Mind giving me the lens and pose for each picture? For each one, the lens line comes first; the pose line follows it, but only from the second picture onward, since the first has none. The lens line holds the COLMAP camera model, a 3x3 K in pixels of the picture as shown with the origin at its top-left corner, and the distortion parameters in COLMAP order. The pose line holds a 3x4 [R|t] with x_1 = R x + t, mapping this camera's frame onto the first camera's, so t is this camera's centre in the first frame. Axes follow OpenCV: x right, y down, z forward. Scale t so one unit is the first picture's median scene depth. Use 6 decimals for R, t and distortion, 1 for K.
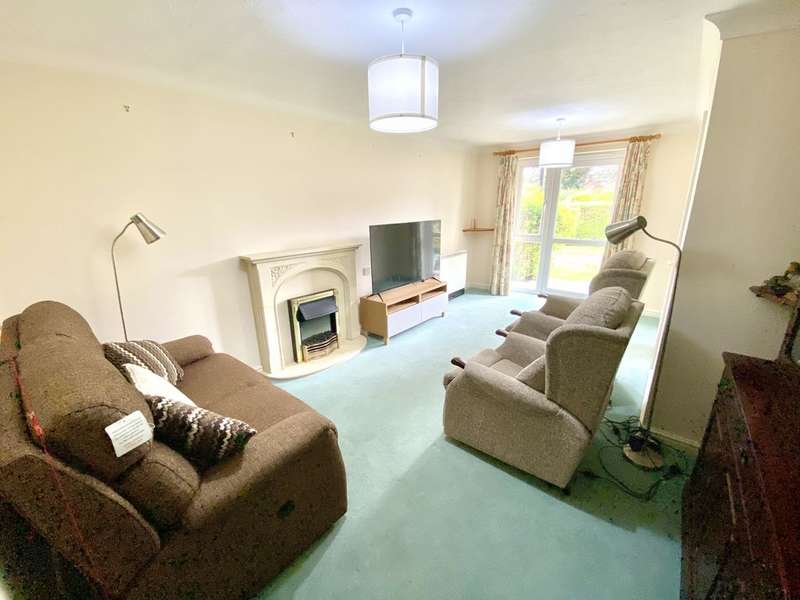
lens RADIAL K [[331.6, 0, 400.0], [0, 331.6, 300.0], [0, 0, 1]] dist [0.037062, -0.025825]
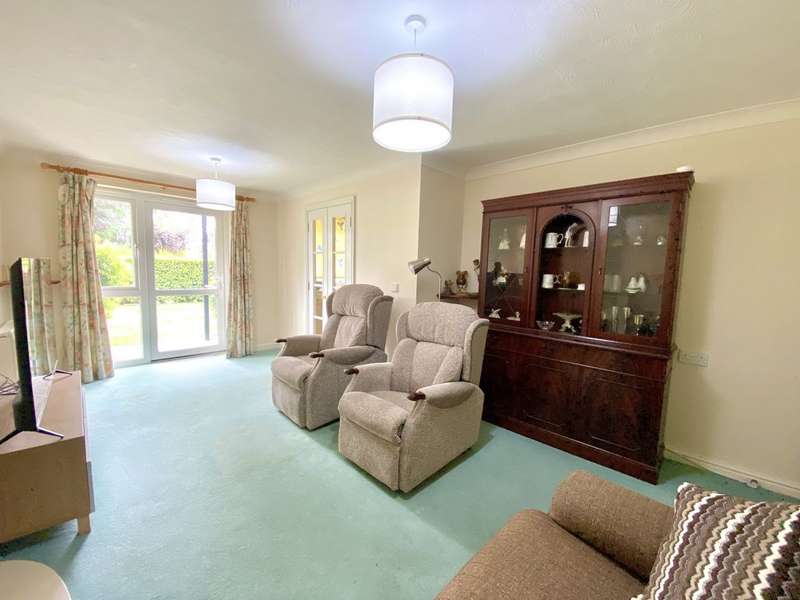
lens RADIAL K [[331.6, 0, 400.0], [0, 331.6, 300.0], [0, 0, 1]] dist [0.037062, -0.025825]
pose [[0.103636, -0.075271, 0.991763, -0.305222], [0.249044, 0.967332, 0.047392, -0.054492], [-0.962931, 0.242081, 0.118996, 0.350743]]
